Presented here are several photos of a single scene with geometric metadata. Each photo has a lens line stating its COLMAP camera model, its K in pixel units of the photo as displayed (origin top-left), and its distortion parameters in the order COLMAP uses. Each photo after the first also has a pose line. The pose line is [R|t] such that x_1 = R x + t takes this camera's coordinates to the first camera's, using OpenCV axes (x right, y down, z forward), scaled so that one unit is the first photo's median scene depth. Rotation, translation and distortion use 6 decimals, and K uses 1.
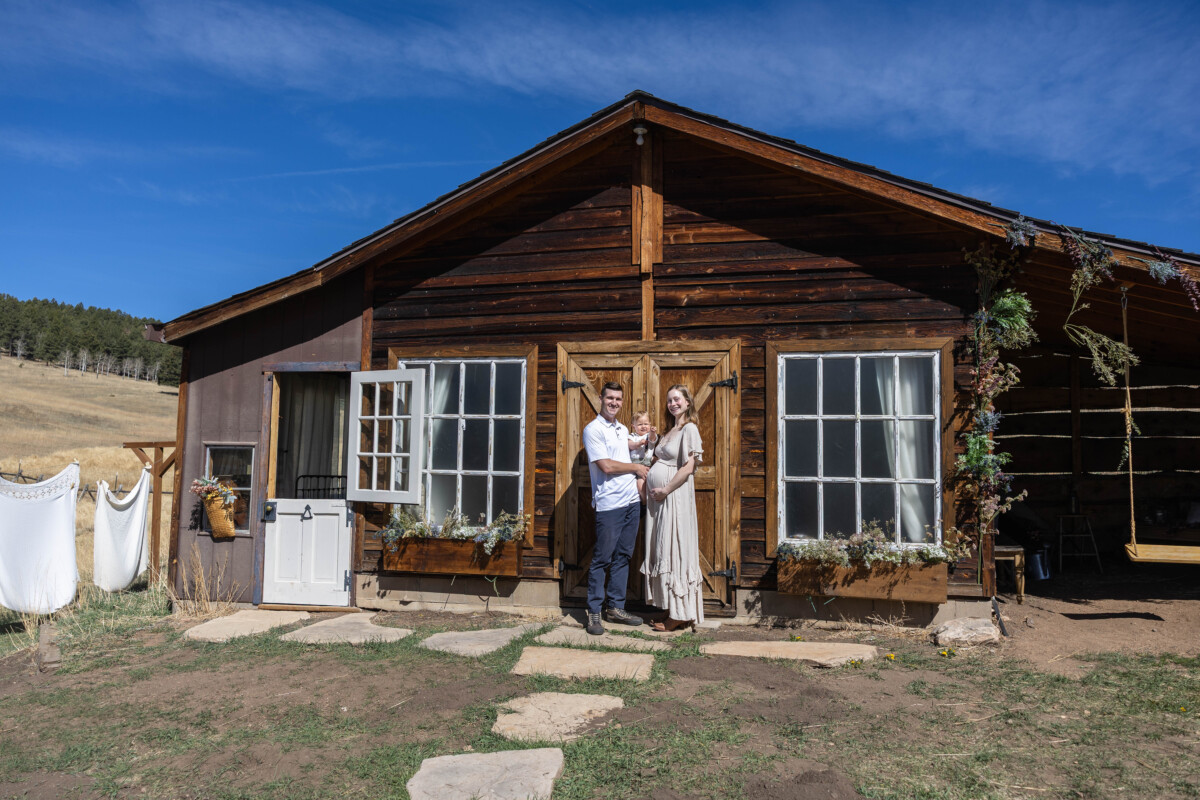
lens RADIAL K [[889.3, 0, 630.0], [0, 889.3, 414.1], [0, 0, 1]] dist [0.008868, 0.006809]
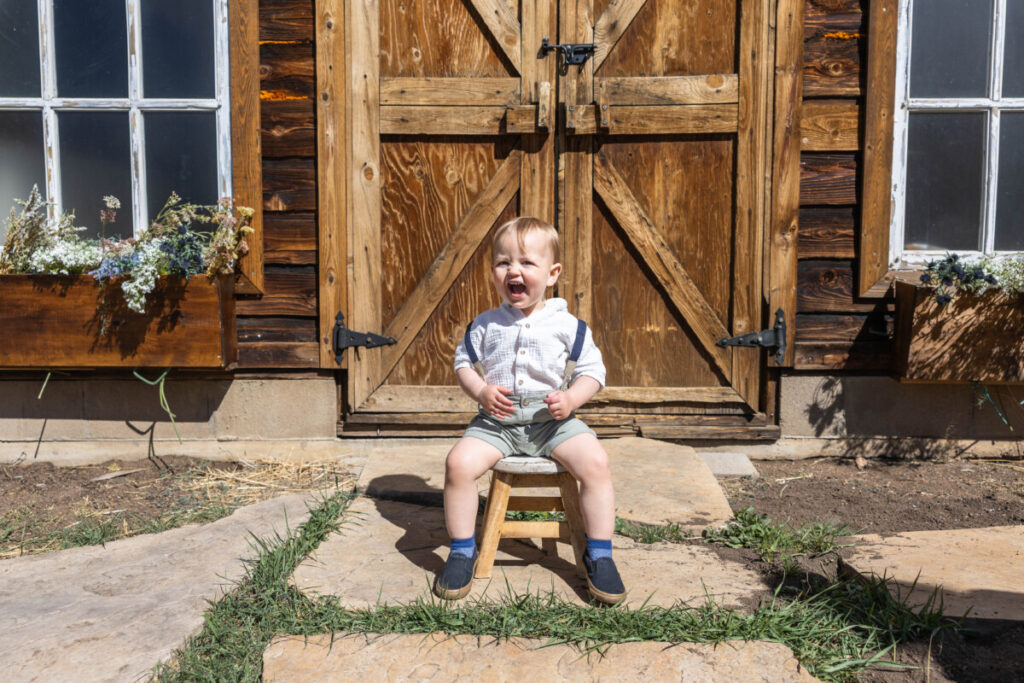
lens RADIAL K [[758.9, 0, 491.0], [0, 758.9, 308.7], [0, 0, 1]] dist [0.008868, 0.006809]
pose [[0.976107, -0.029477, 0.215282, -0.087898], [-0.000056, 0.990722, 0.135907, 0.117410], [-0.217291, -0.132672, 0.967049, 0.690323]]
